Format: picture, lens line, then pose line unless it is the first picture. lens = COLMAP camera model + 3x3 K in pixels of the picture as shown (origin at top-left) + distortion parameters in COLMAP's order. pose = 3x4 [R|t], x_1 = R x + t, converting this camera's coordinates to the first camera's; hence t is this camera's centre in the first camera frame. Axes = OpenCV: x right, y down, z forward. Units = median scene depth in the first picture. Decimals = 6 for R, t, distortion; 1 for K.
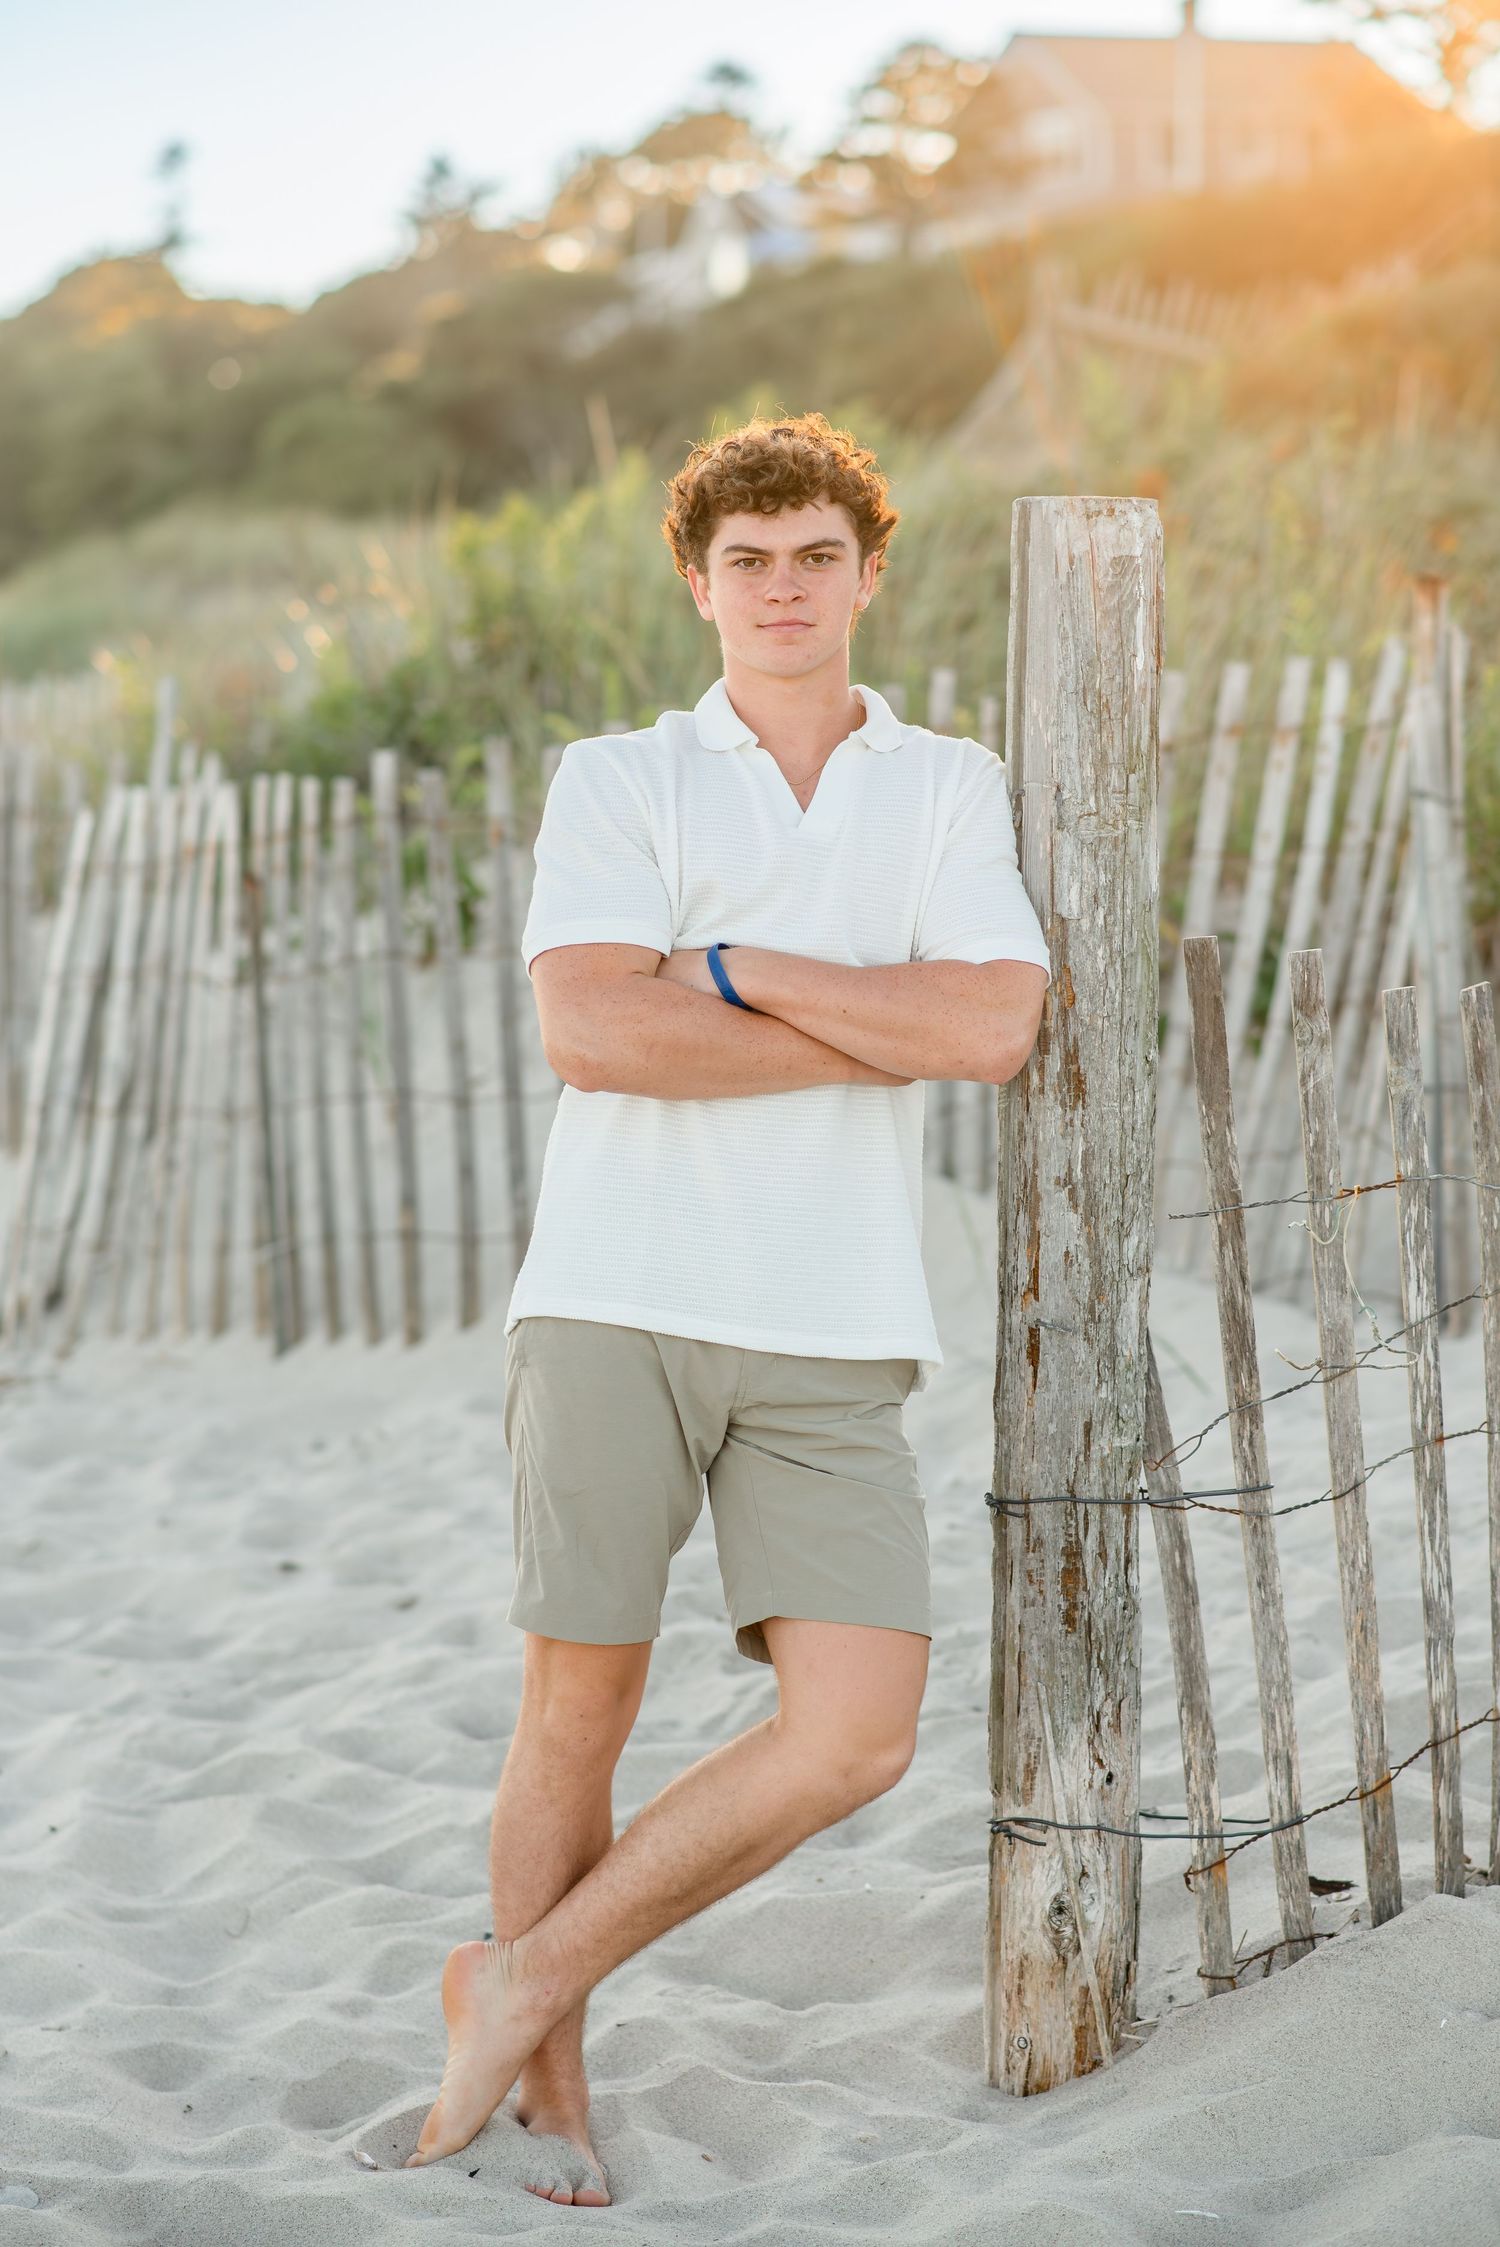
lens RADIAL K [[5582.4, 0, 730.1], [0, 5582.4, 1133.4], [0, 0, 1]] dist [0.092977, 0.000000]
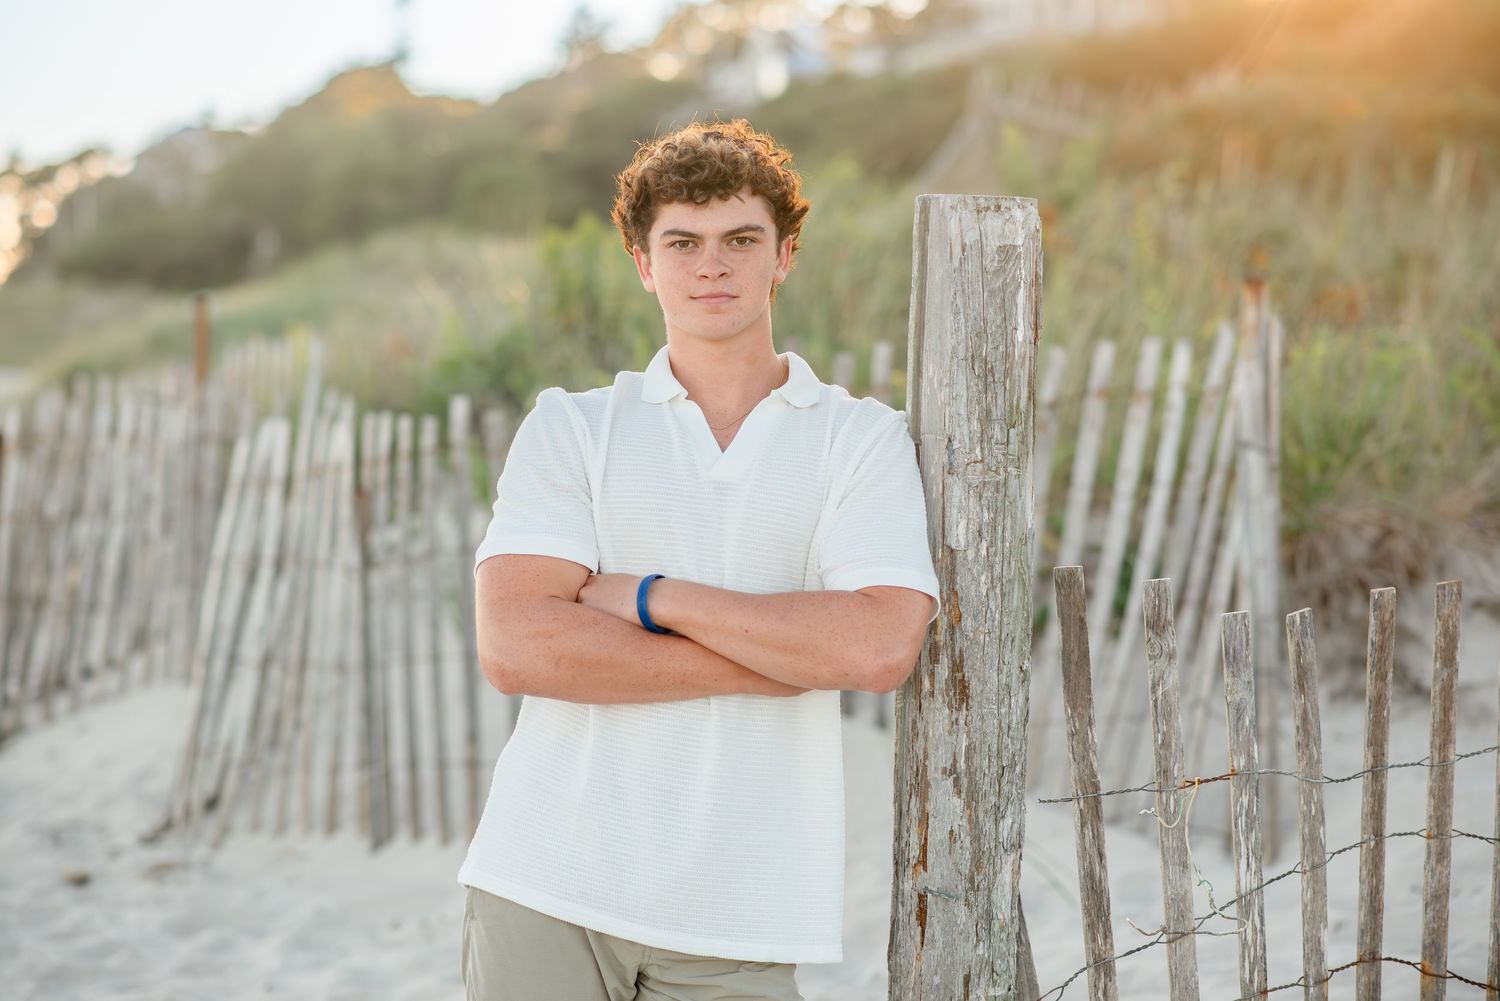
lens RADIAL K [[3726.6, 0, 744.0], [0, 3726.6, 530.4], [0, 0, 1]] dist [0.092977, 0.000000]
pose [[0.999815, 0.018022, -0.006734, 0.020058], [-0.018237, 0.999276, -0.033381, -0.014750], [0.006127, 0.033498, 0.999420, 0.203079]]
